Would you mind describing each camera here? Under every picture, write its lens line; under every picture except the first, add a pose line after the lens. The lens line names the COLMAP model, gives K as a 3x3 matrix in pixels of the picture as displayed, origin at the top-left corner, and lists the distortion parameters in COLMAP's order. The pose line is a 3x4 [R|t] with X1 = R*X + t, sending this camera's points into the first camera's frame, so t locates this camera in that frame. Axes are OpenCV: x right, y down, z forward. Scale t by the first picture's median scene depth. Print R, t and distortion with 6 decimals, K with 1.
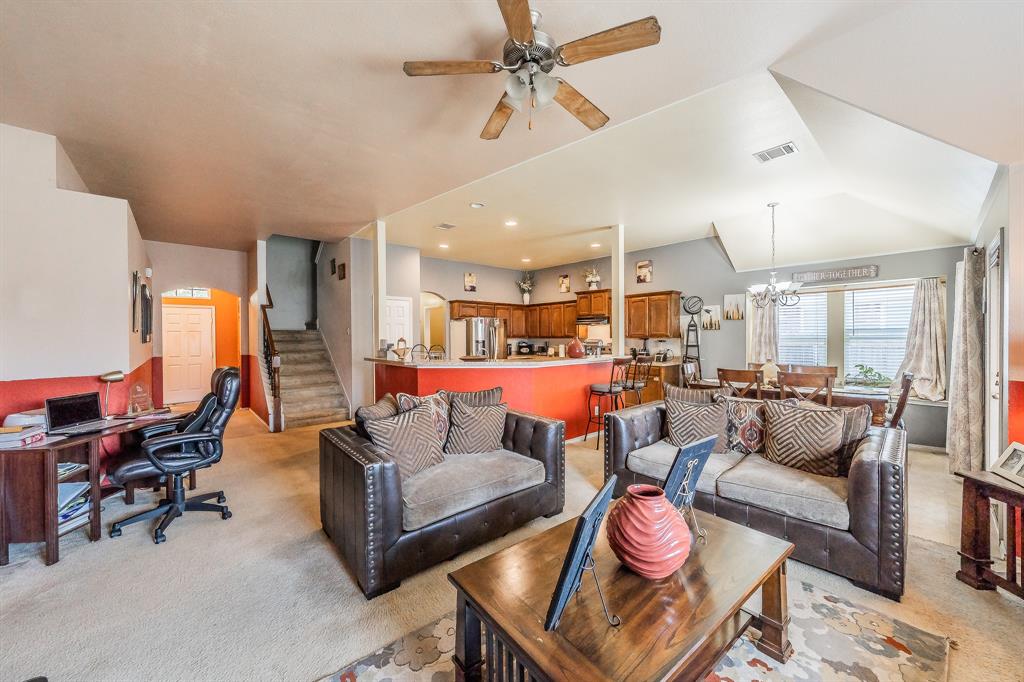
lens RADIAL K [[385.8, 0, 514.0], [0, 385.8, 339.3], [0, 0, 1]] dist [-0.003733, -0.000108]
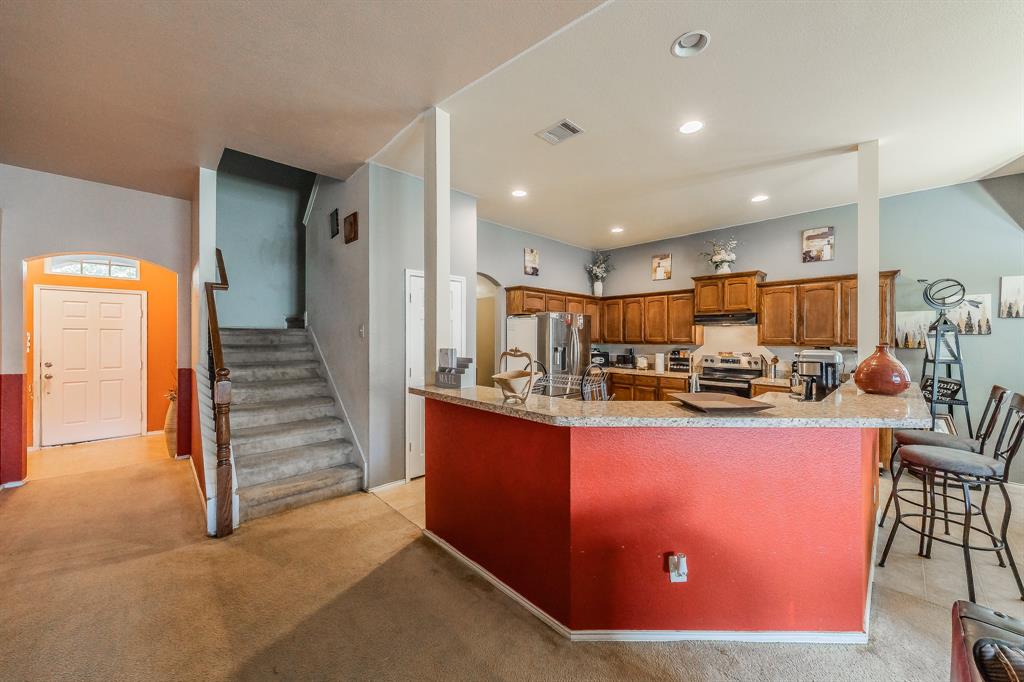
lens RADIAL K [[385.8, 0, 516.3], [0, 385.8, 339.3], [0, 0, 1]] dist [-0.003733, -0.000108]
pose [[0.999294, 0.008993, 0.036471, -0.188072], [-0.008823, 0.999950, -0.004810, -0.007158], [-0.036512, 0.004485, 0.999323, 0.356255]]
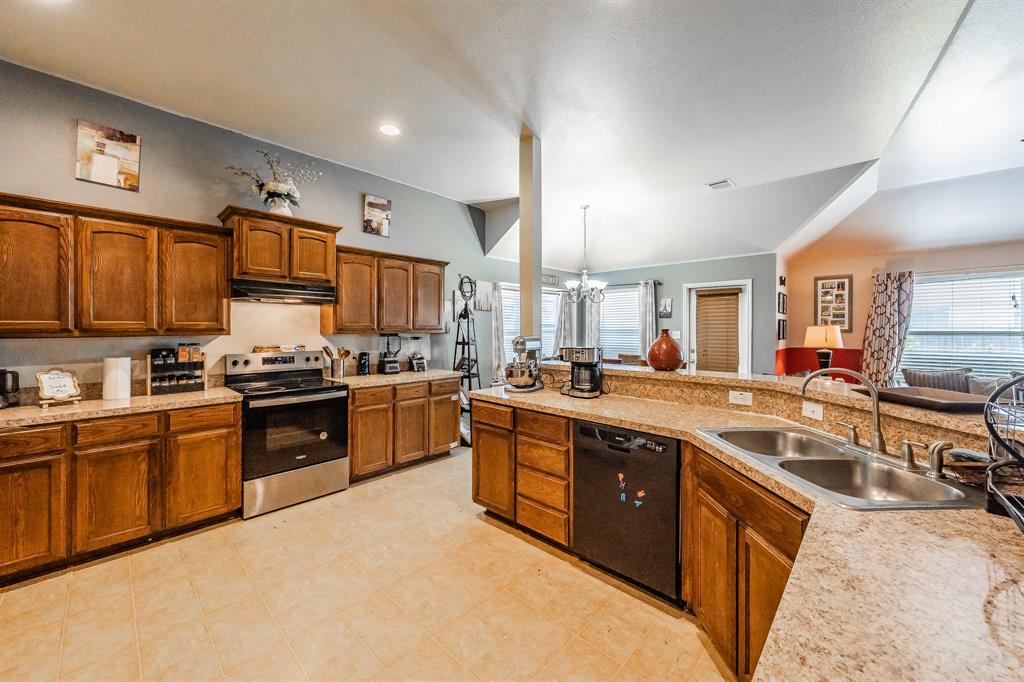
lens RADIAL K [[385.8, 0, 511.0], [0, 385.8, 331.5], [0, 0, 1]] dist [-0.003733, -0.000108]
pose [[-0.091893, -0.000842, 0.995768, -0.233510], [0.008674, 0.999961, 0.001646, -0.005073], [-0.995731, 0.008788, -0.091883, 0.829871]]
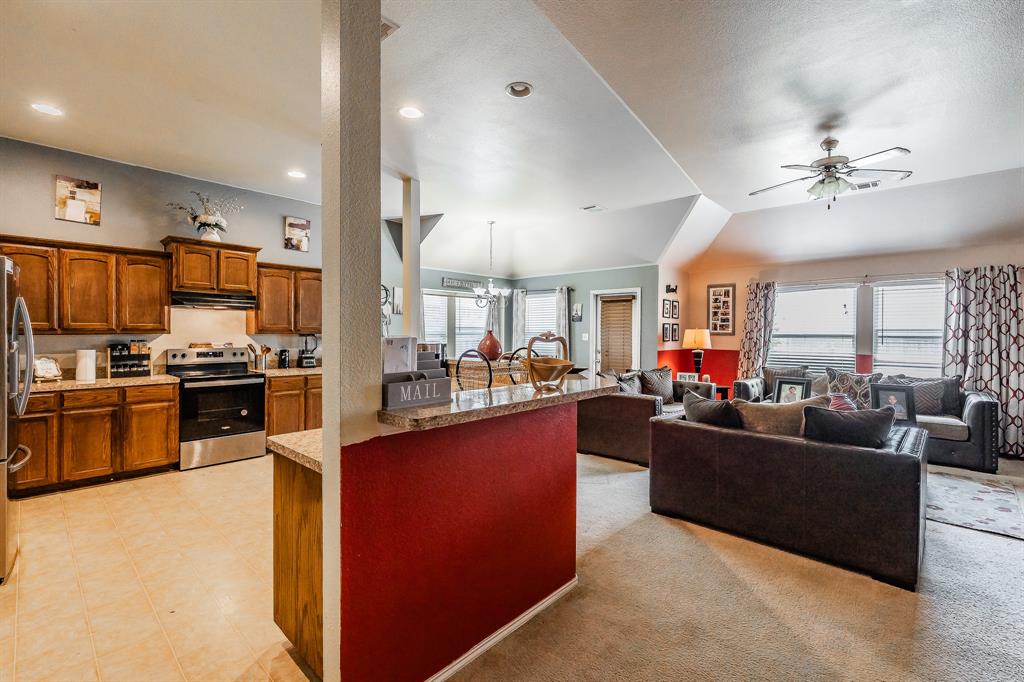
lens RADIAL K [[452.3, 0, 516.9], [0, 452.3, 338.8], [0, 0, 1]] dist [-0.002551, -0.000449]
pose [[-0.110166, -0.009486, 0.993868, -0.465079], [0.004334, 0.999940, 0.010024, -0.000697], [-0.993904, 0.005412, -0.110118, 0.686400]]
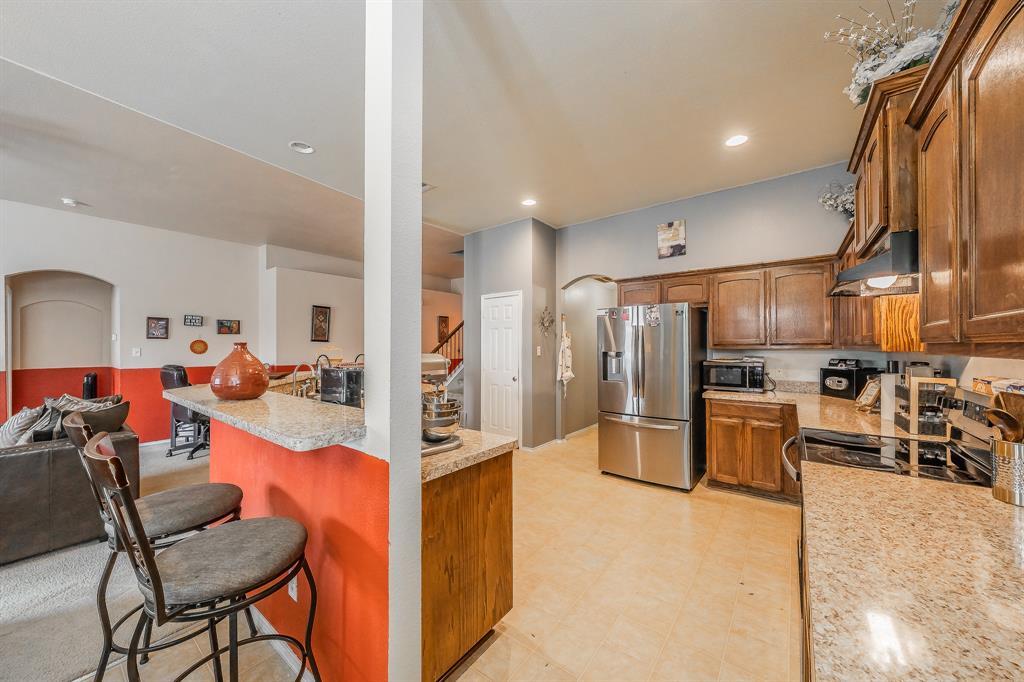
lens RADIAL K [[385.8, 0, 519.0], [0, 385.8, 345.2], [0, 0, 1]] dist [-0.003733, -0.000108]
pose [[0.182381, 0.000899, -0.983227, 0.405072], [-0.009410, 0.999955, -0.000831, -0.005006], [0.983183, 0.009403, 0.182382, 0.805931]]
